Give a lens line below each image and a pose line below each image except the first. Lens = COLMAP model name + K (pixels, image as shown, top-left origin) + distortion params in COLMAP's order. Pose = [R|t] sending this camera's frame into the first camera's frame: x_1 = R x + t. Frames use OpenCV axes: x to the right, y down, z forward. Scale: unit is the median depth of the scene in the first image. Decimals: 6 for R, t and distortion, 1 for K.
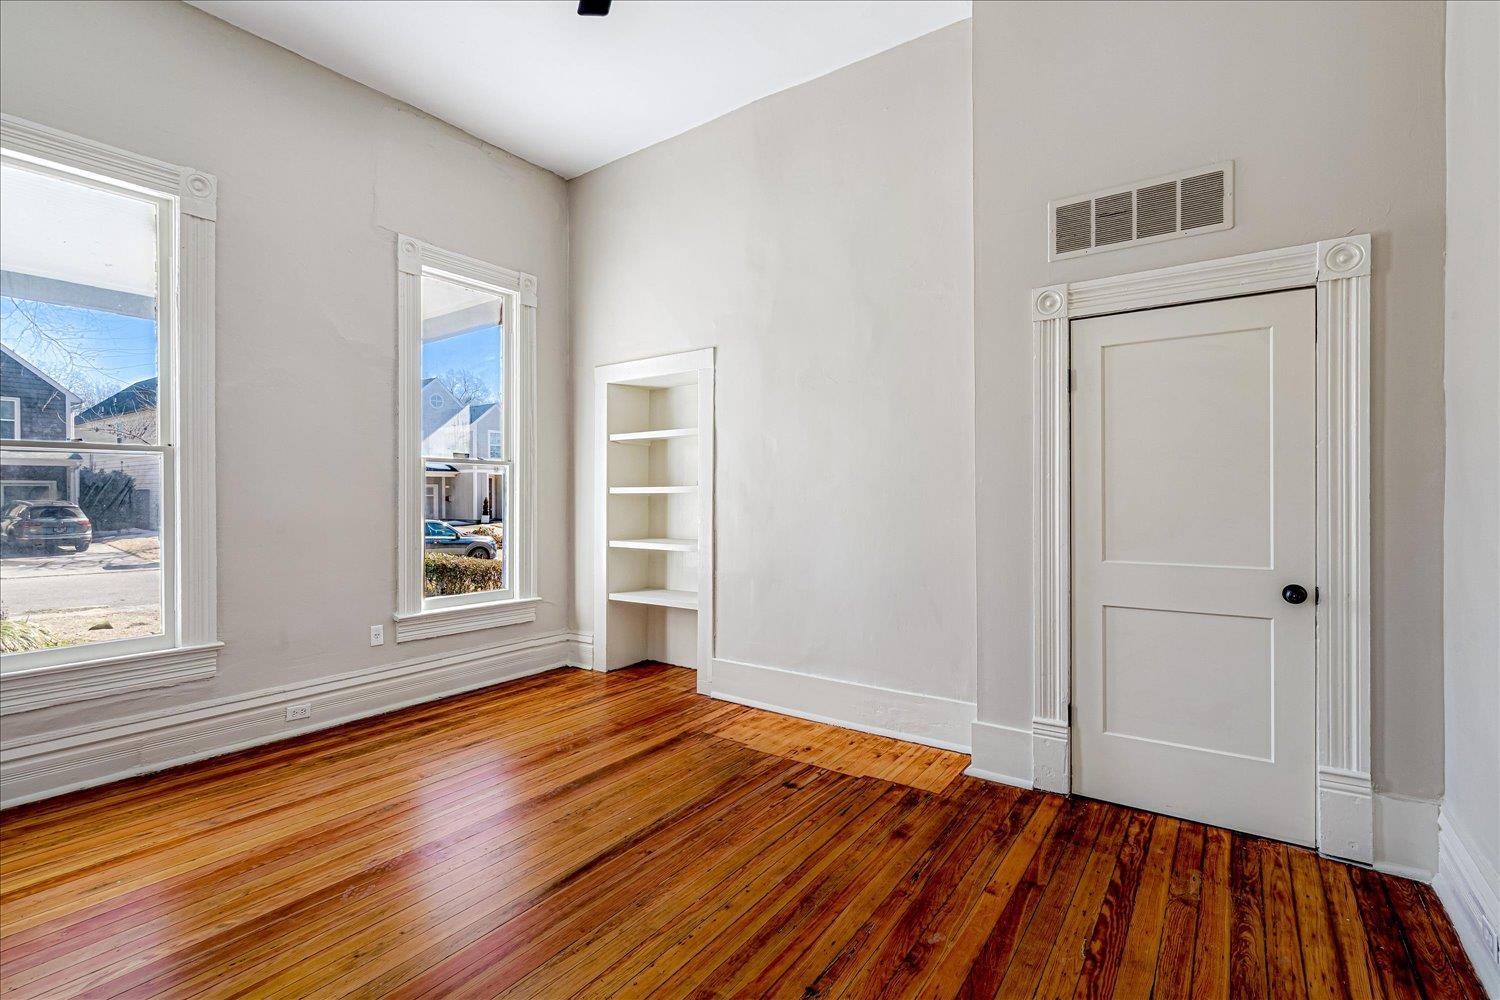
lens RADIAL K [[672.5, 0, 744.8], [0, 672.5, 493.5], [0, 0, 1]] dist [-0.008269, 0.000190]
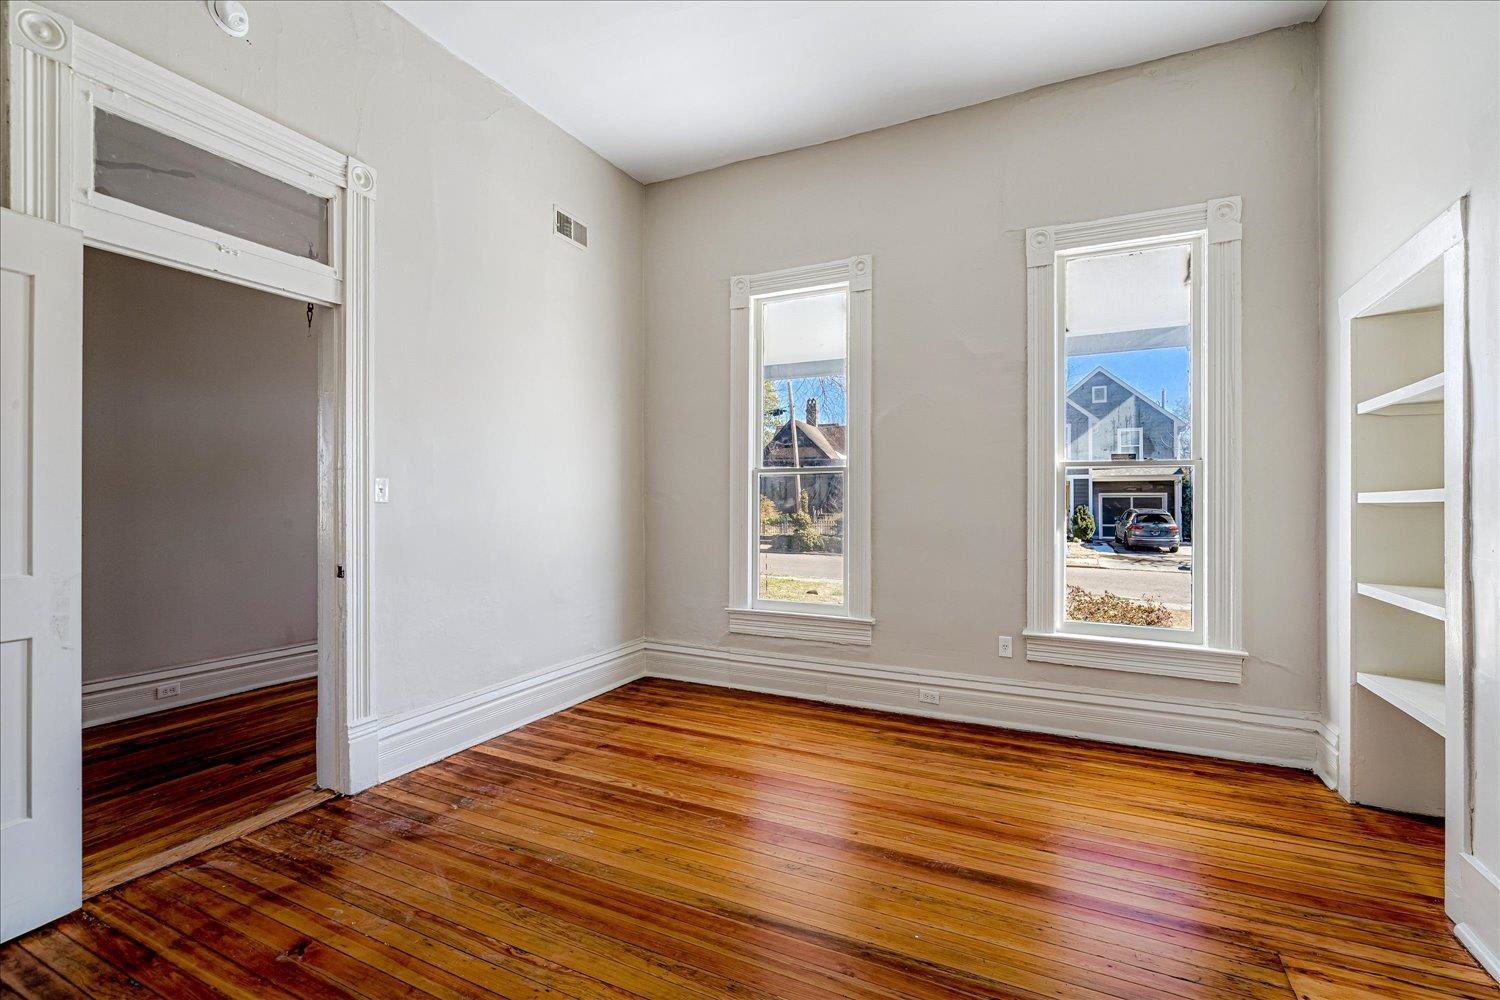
lens RADIAL K [[672.5, 0, 744.8], [0, 672.5, 493.5], [0, 0, 1]] dist [-0.008269, 0.000190]
pose [[0.164705, -0.011860, -0.986272, 0.345752], [-0.003064, 0.999917, -0.012536, 0.000612], [0.986338, 0.005087, 0.164655, 0.440731]]
